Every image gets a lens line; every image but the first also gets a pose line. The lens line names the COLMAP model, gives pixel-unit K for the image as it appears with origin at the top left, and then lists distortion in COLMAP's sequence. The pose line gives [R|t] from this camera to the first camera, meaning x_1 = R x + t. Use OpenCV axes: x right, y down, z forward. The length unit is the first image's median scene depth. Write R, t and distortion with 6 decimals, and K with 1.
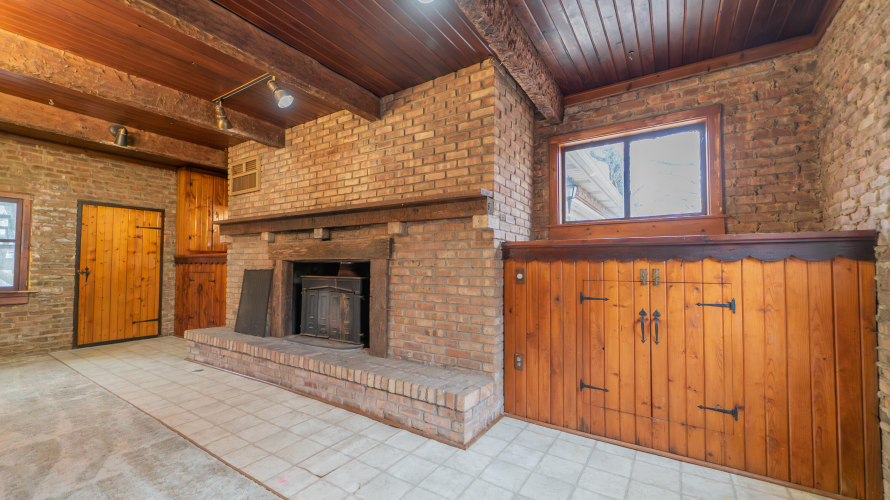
lens RADIAL K [[353.9, 0, 447.8], [0, 353.9, 251.9], [0, 0, 1]] dist [-0.001246, -0.000336]
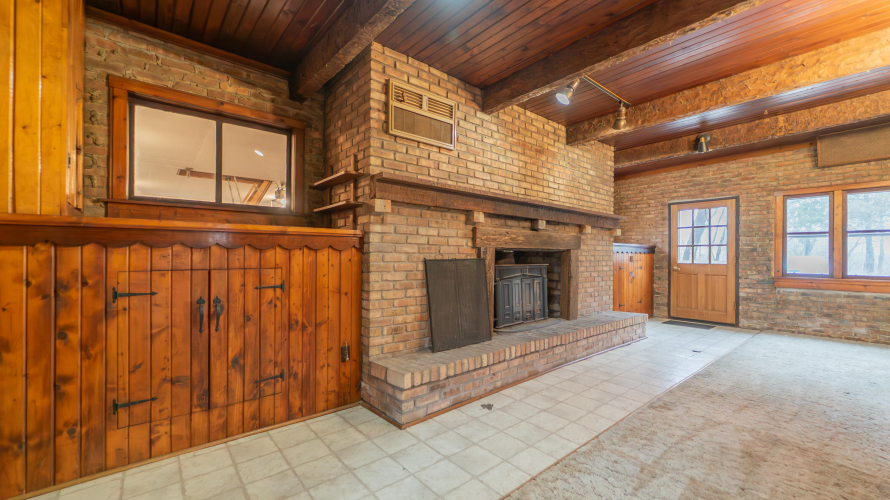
lens RADIAL K [[357.8, 0, 445.6], [0, 357.8, 253.2], [0, 0, 1]] dist [-0.027617, -0.000071]
pose [[0.292119, 0.002163, 0.956380, -1.423196], [-0.041709, 0.999075, 0.010481, 0.034622], [-0.955472, -0.042951, 0.291939, 0.910113]]
